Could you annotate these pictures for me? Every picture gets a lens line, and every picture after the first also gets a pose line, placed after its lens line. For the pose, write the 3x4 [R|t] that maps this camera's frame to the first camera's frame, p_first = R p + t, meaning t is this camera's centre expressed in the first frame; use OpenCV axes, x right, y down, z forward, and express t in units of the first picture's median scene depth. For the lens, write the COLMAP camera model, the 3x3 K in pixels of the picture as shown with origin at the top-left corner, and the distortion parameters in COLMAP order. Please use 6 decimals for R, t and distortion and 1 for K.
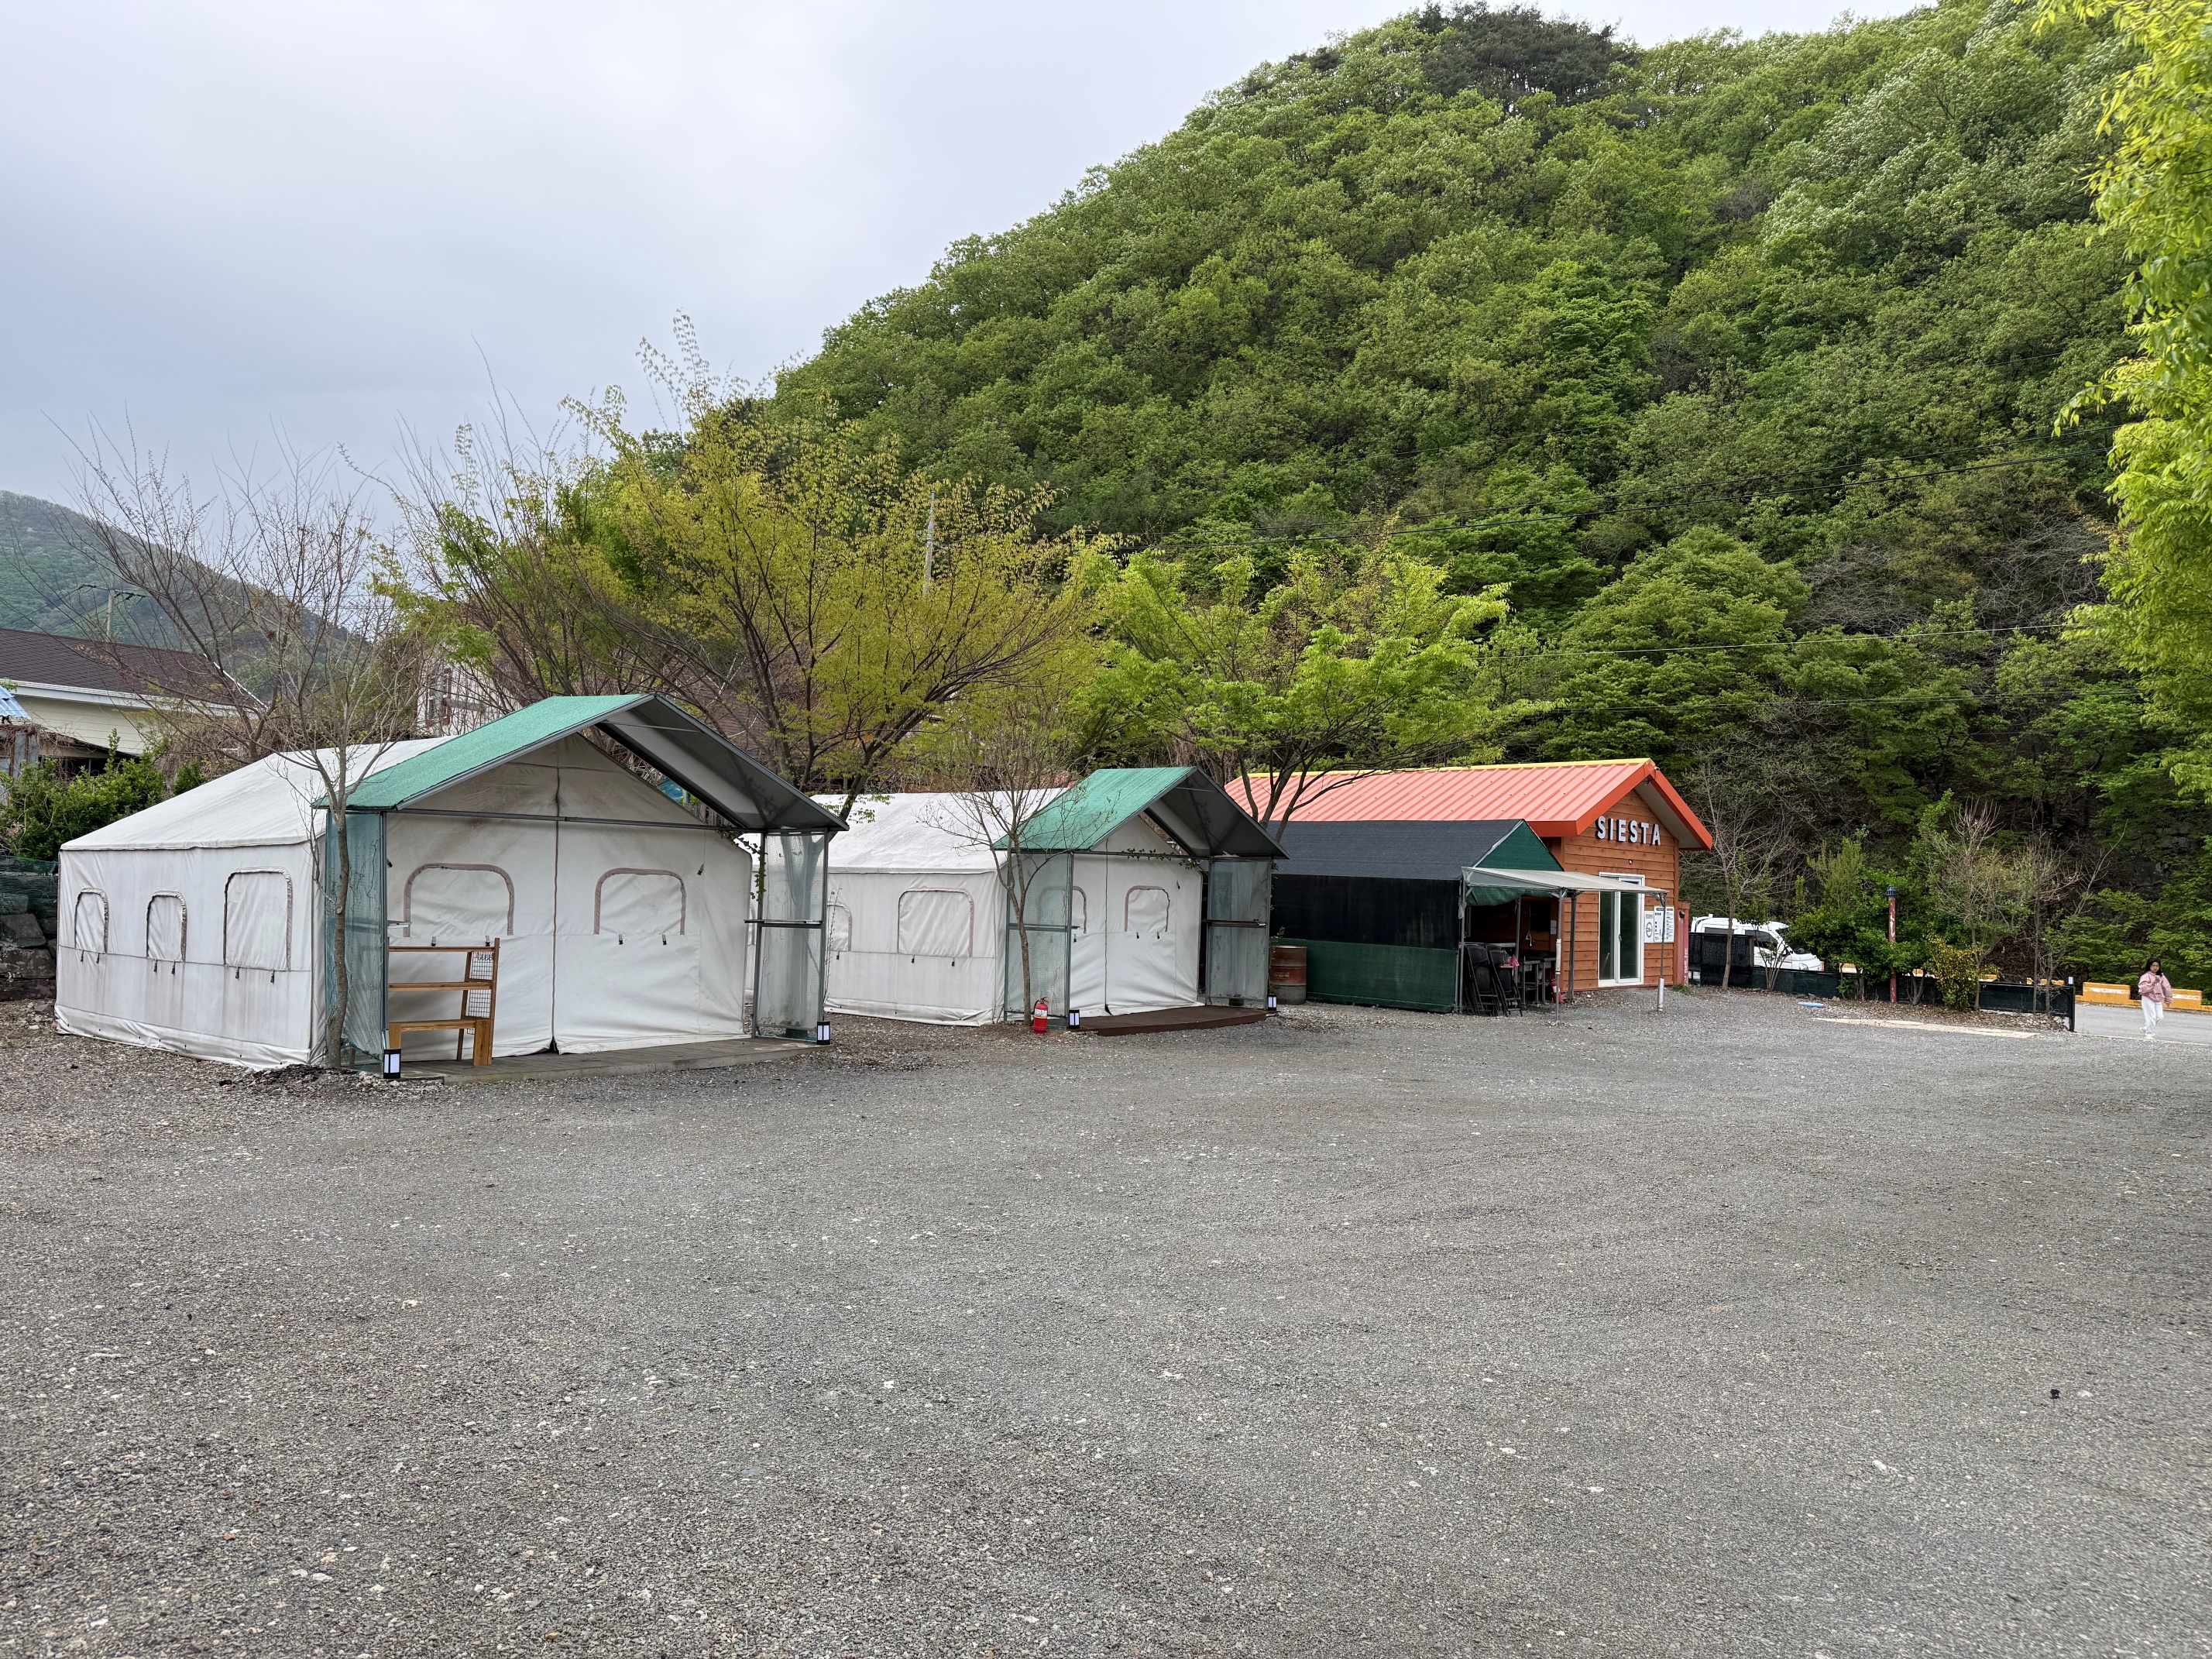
lens RADIAL K [[1569.7, 0, 1106.0], [0, 1569.7, 829.5], [0, 0, 1]] dist [0.094413, -0.101234]
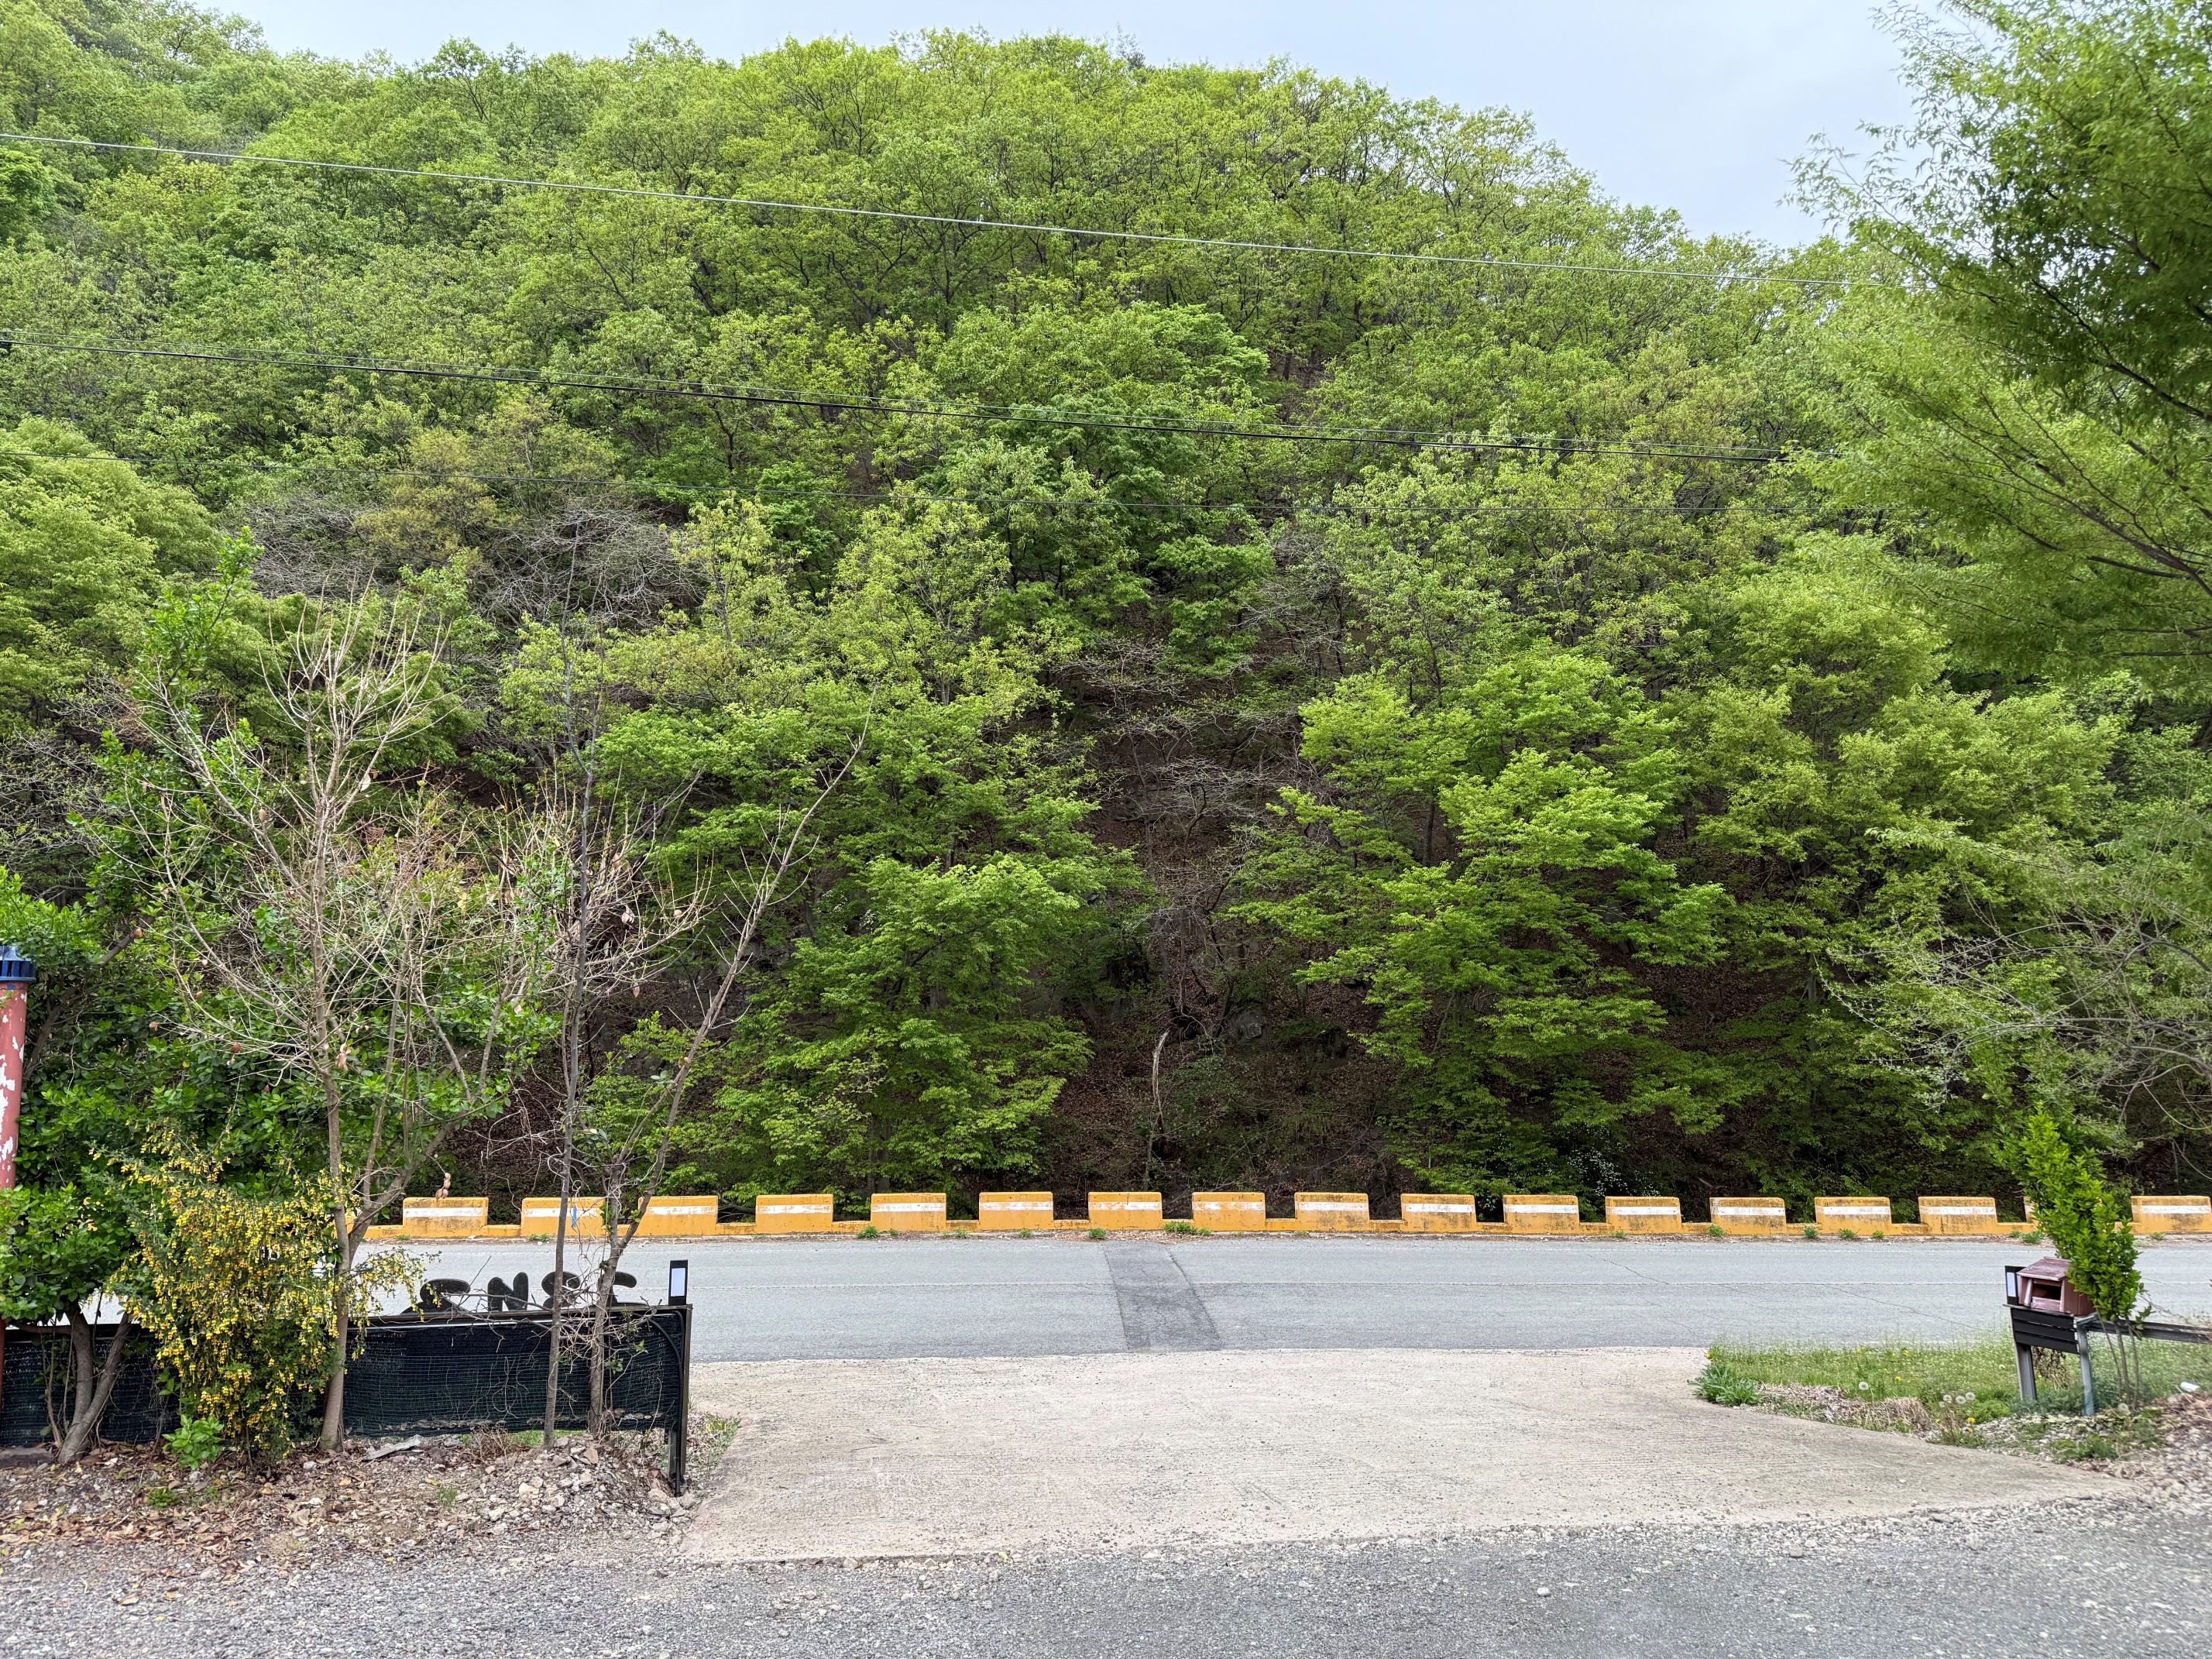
lens RADIAL K [[1524.7, 0, 1106.0], [0, 1524.7, 829.5], [0, 0, 1]] dist [0.031224, 0.000349]
pose [[0.639689, 0.089793, 0.763371, 0.295173], [-0.001836, 0.993329, -0.115304, 0.031721], [-0.768631, 0.072357, 0.635587, 0.514805]]
